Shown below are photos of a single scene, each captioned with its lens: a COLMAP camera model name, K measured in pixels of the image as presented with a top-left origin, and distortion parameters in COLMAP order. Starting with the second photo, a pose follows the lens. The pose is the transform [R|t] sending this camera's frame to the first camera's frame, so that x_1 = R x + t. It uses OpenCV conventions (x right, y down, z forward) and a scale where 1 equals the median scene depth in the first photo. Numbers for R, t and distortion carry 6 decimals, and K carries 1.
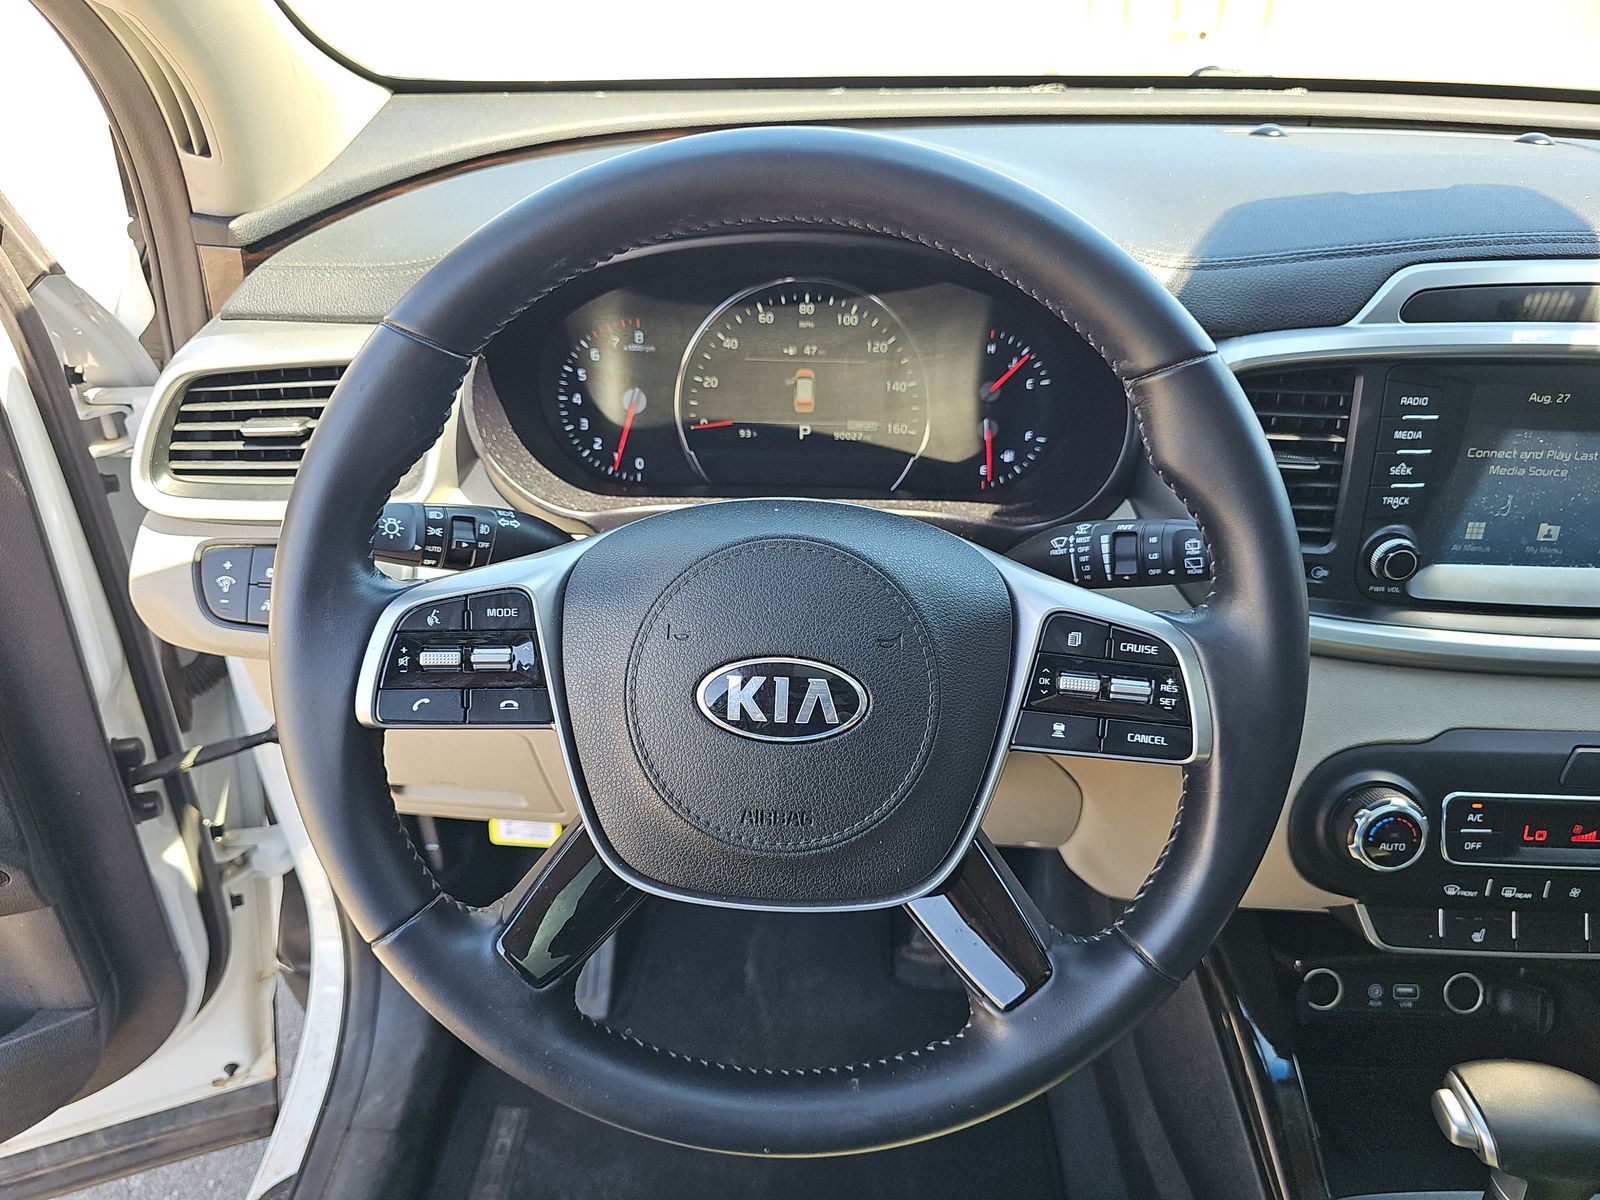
lens RADIAL K [[1062.5, 0, 794.9], [0, 1062.5, 615.8], [0, 0, 1]] dist [0.020545, -0.015462]
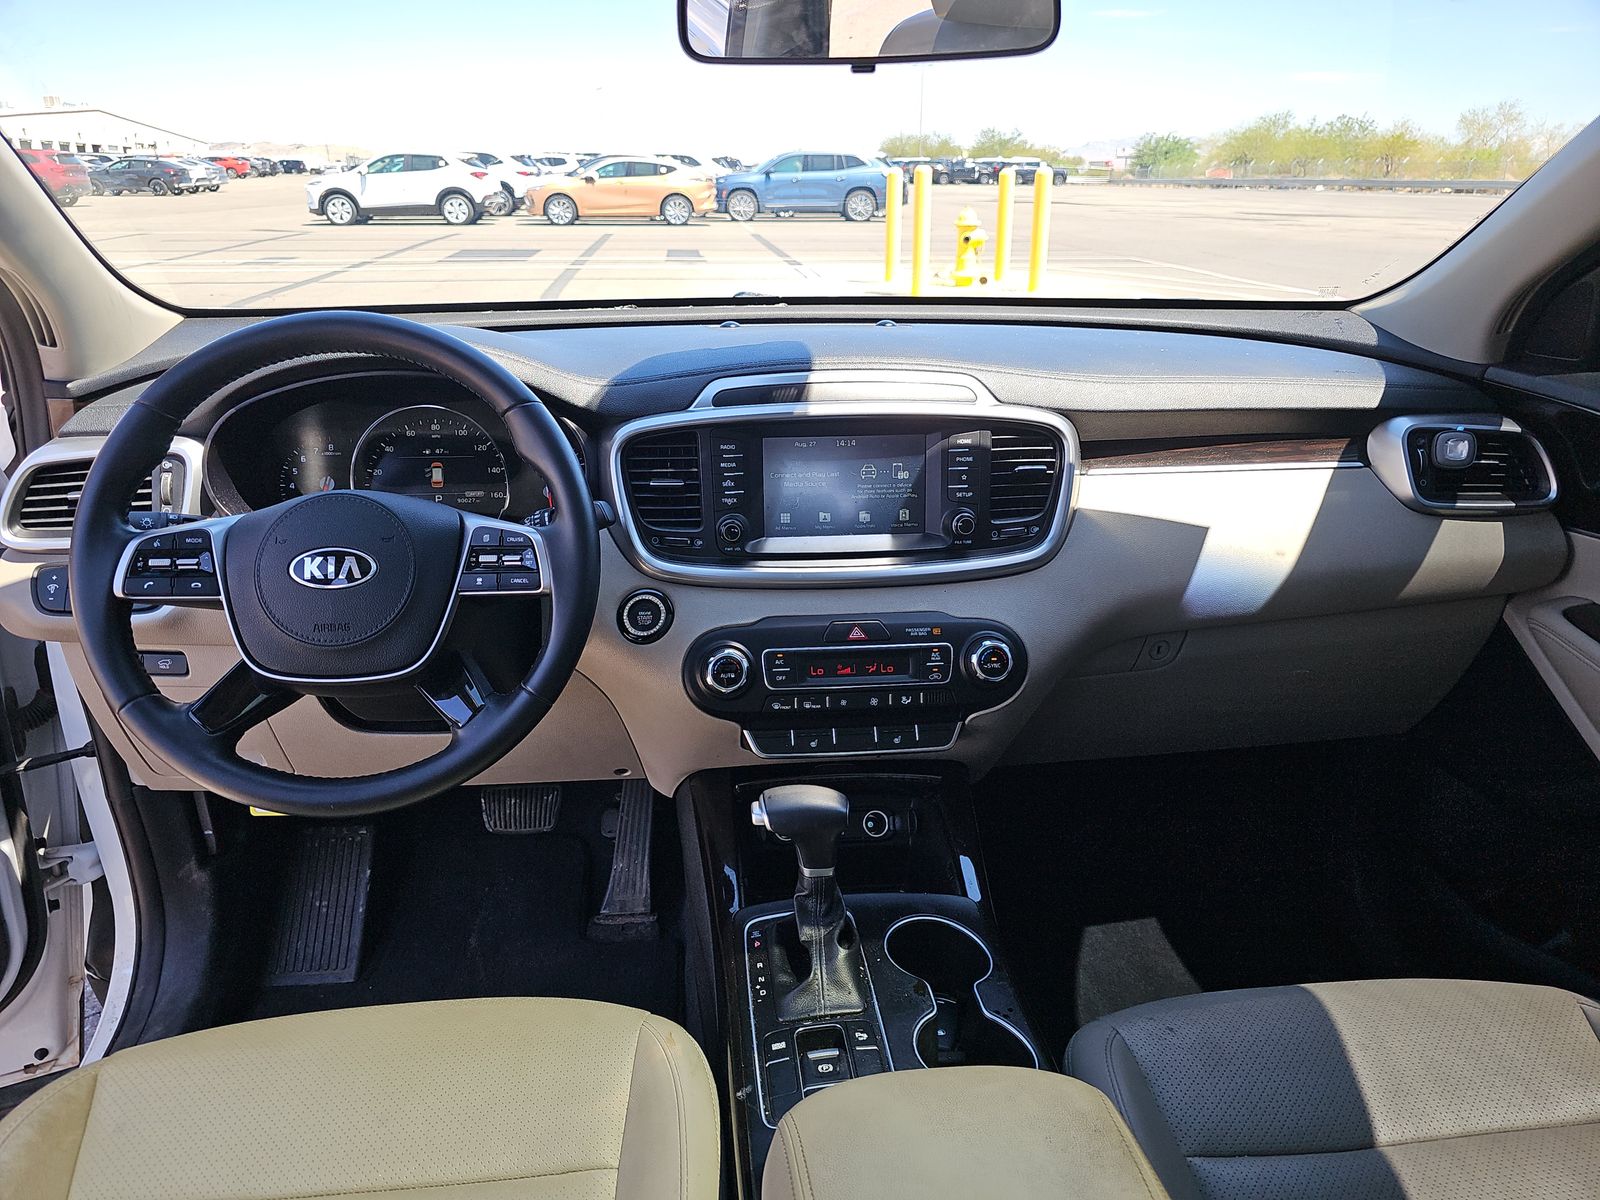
lens RADIAL K [[1062.5, 0, 797.1], [0, 1062.5, 615.1], [0, 0, 1]] dist [0.020545, -0.015462]
pose [[0.992595, -0.058097, 0.106675, 0.426042], [0.078094, 0.977871, -0.194085, 0.414903], [-0.093039, 0.200978, 0.975167, -0.702606]]
